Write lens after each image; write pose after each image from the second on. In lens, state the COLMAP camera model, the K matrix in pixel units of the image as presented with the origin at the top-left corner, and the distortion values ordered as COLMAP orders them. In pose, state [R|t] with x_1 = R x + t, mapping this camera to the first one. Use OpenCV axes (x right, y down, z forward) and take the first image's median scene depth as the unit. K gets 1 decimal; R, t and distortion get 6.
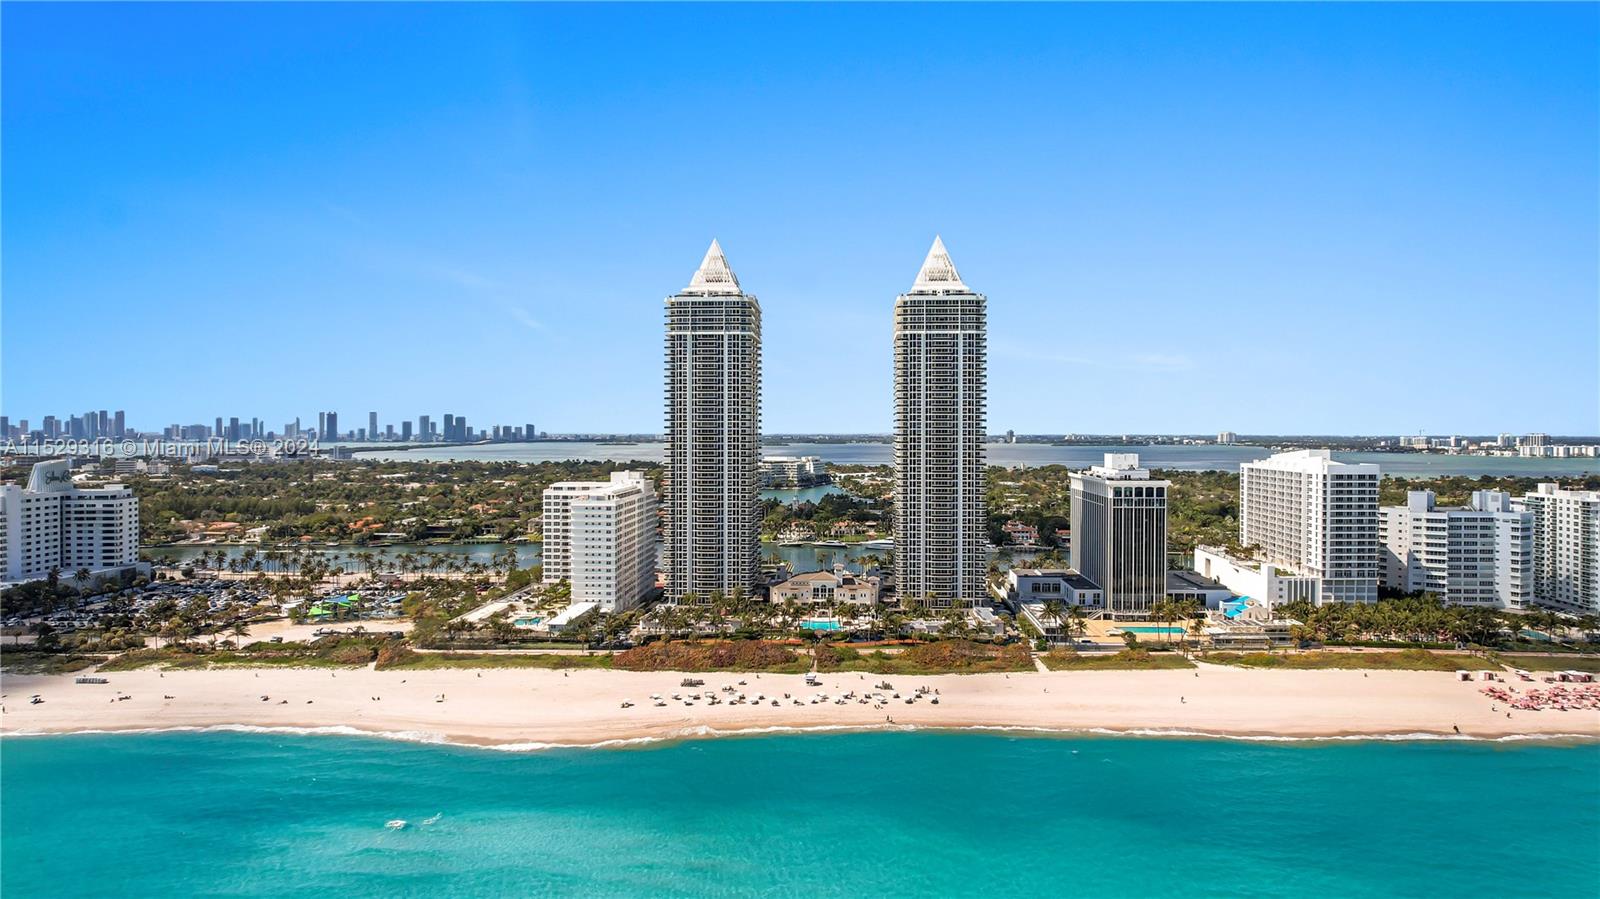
lens RADIAL K [[1020.2, 0, 800.0], [0, 1020.2, 449.5], [0, 0, 1]] dist [-0.060108, 0.057646]
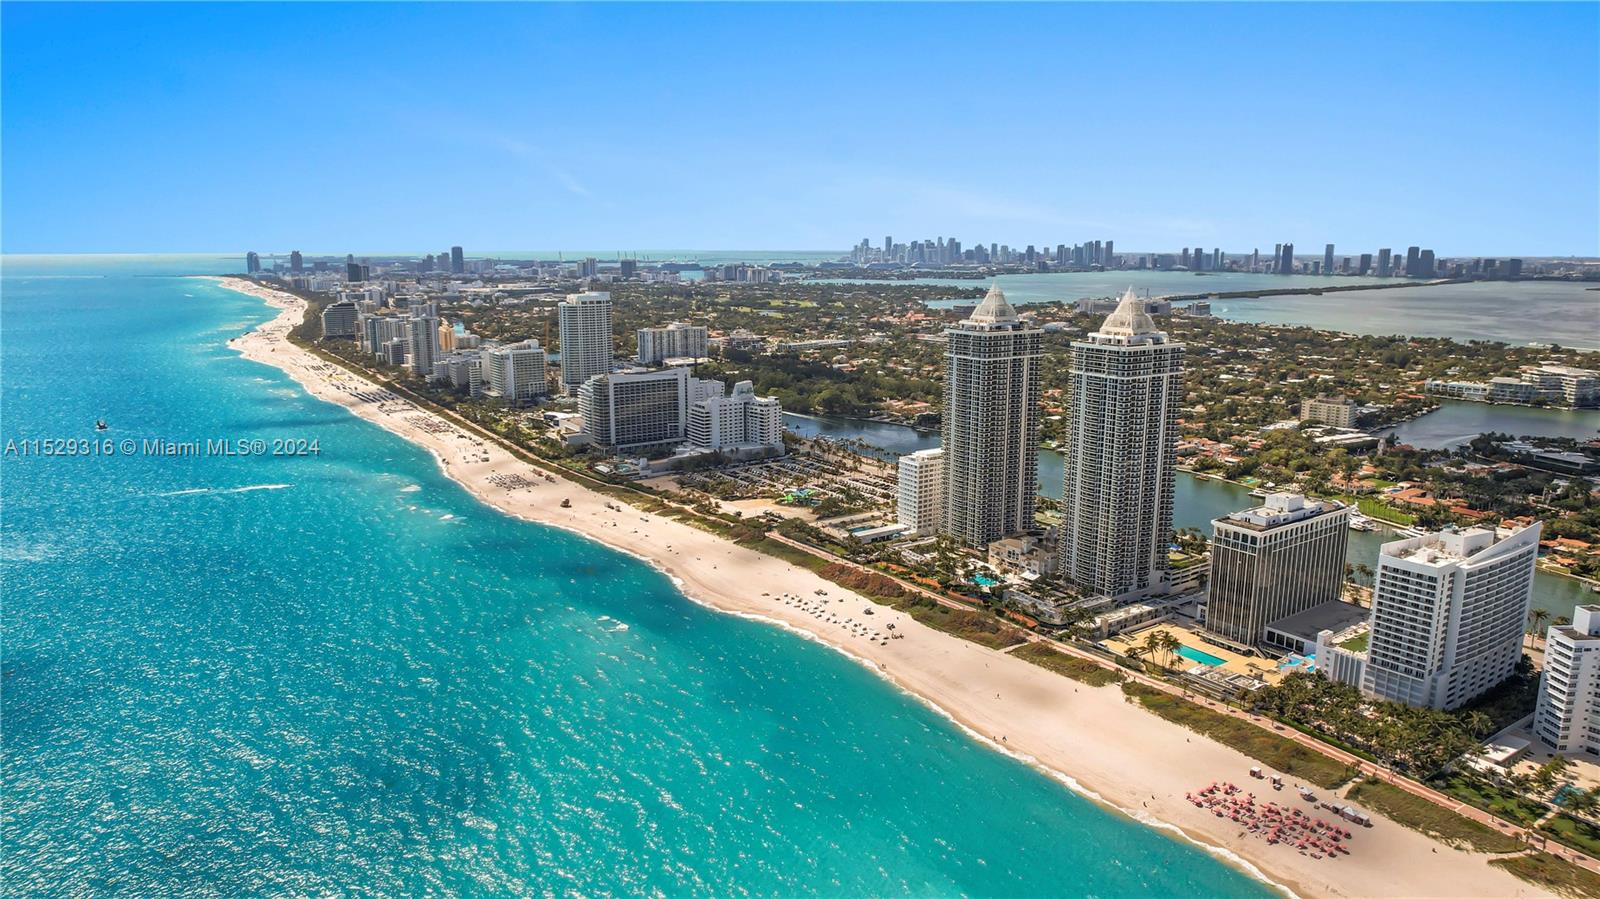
lens RADIAL K [[1020.2, 0, 800.0], [0, 1020.2, 449.5], [0, 0, 1]] dist [-0.060108, 0.057646]
pose [[0.605813, 0.158192, -0.779721, 0.883445], [-0.016194, 0.982282, 0.186706, -0.246936], [0.795442, -0.100482, 0.597642, -0.027411]]
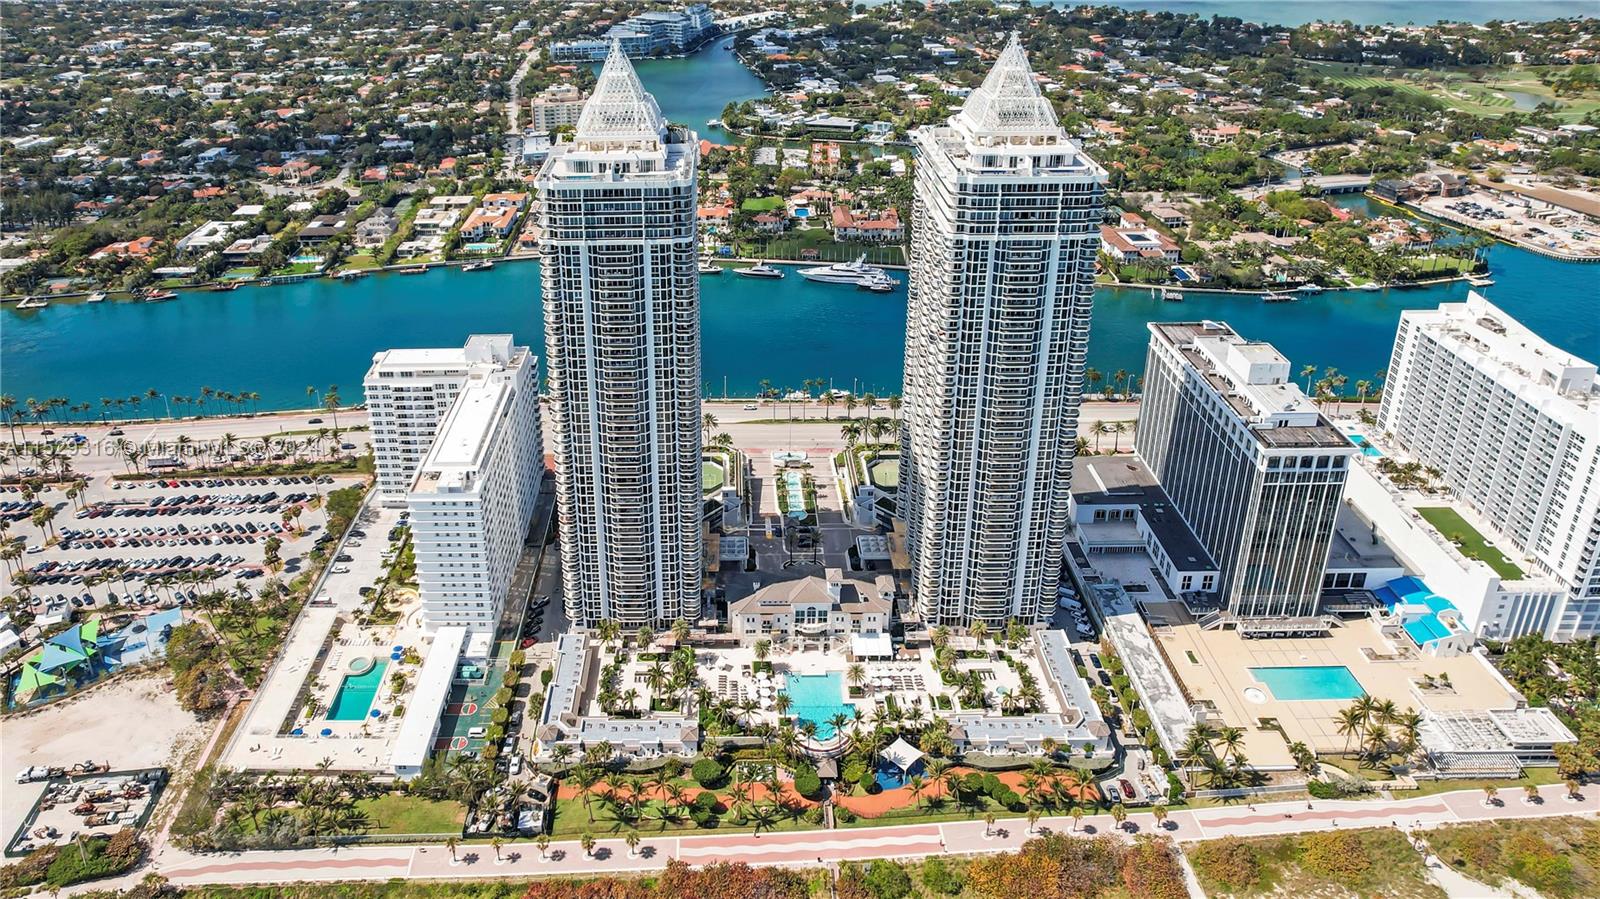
lens RADIAL K [[1068.0, 0, 706.6], [0, 1068.0, 265.7], [0, 0, 1]] dist [-0.023727, 0.004351]
pose [[0.998825, -0.031590, 0.036753, -0.061850], [0.017575, 0.942841, 0.332780, -0.299754], [-0.045165, -0.331743, 0.942288, 0.428261]]
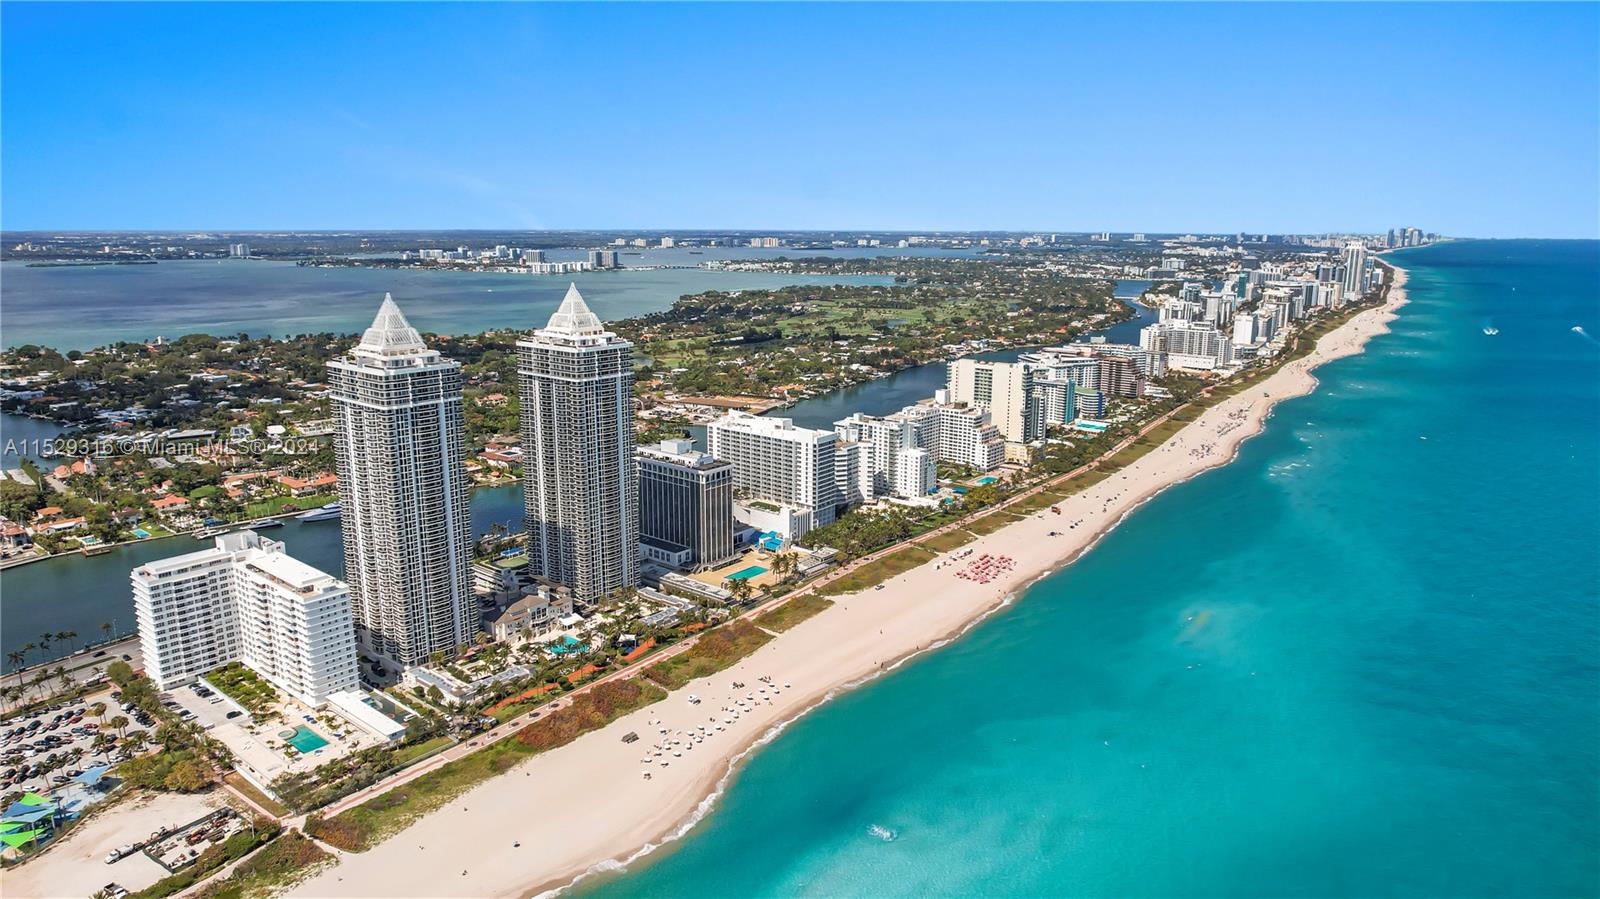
lens RADIAL K [[1020.2, 0, 800.0], [0, 1020.2, 449.5], [0, 0, 1]] dist [-0.060108, 0.057646]
pose [[0.595415, -0.173287, 0.784508, -0.659783], [0.012736, 0.978376, 0.206443, -0.270137], [-0.803318, -0.112927, 0.584746, 0.116993]]
